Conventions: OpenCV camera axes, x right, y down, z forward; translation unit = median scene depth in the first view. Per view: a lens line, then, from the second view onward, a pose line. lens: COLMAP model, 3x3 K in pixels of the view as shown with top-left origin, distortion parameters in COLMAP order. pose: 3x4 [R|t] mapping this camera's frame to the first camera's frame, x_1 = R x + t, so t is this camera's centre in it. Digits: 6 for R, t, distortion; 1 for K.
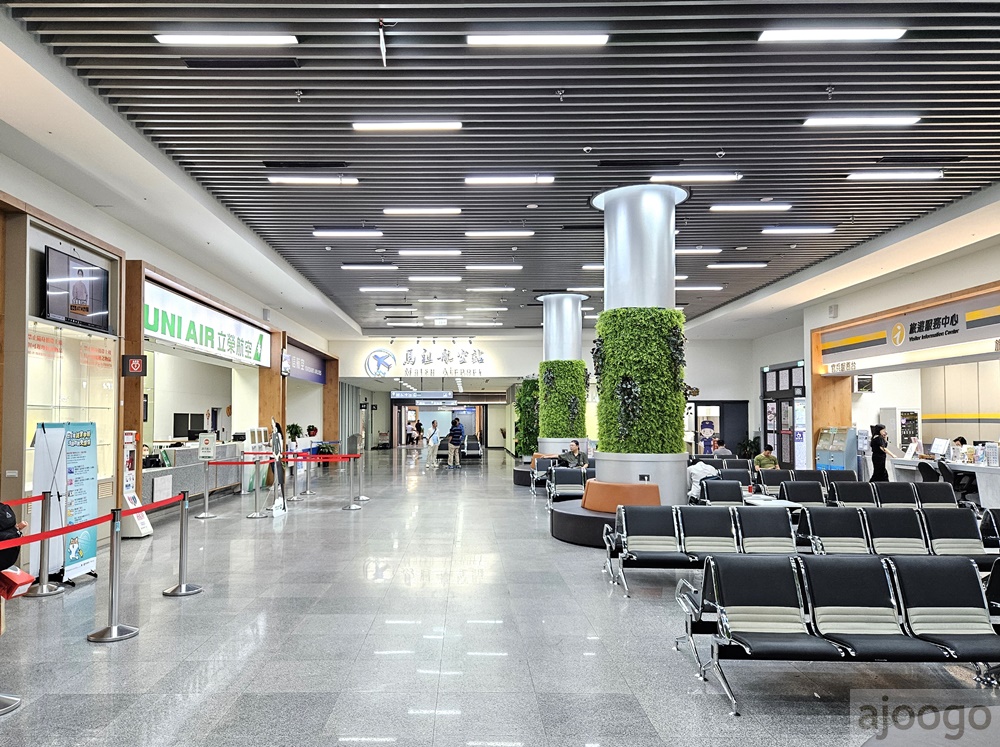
lens RADIAL K [[676.0, 0, 494.2], [0, 676.0, 380.7], [0, 0, 1]] dist [0.079166, -0.074066]
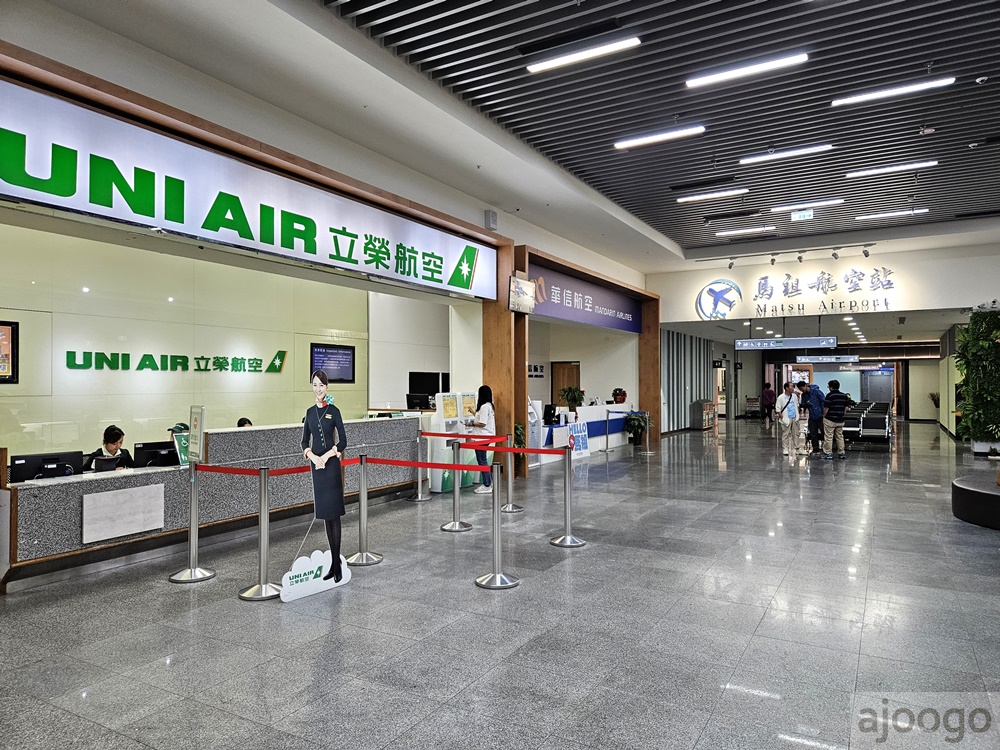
lens RADIAL K [[676.0, 0, 494.2], [0, 676.0, 382.2], [0, 0, 1]] dist [0.079166, -0.074066]
pose [[0.847918, -0.002317, -0.530122, 0.008465], [0.032716, 0.998313, 0.047965, 0.017562], [0.529117, -0.058014, 0.846564, 0.280314]]
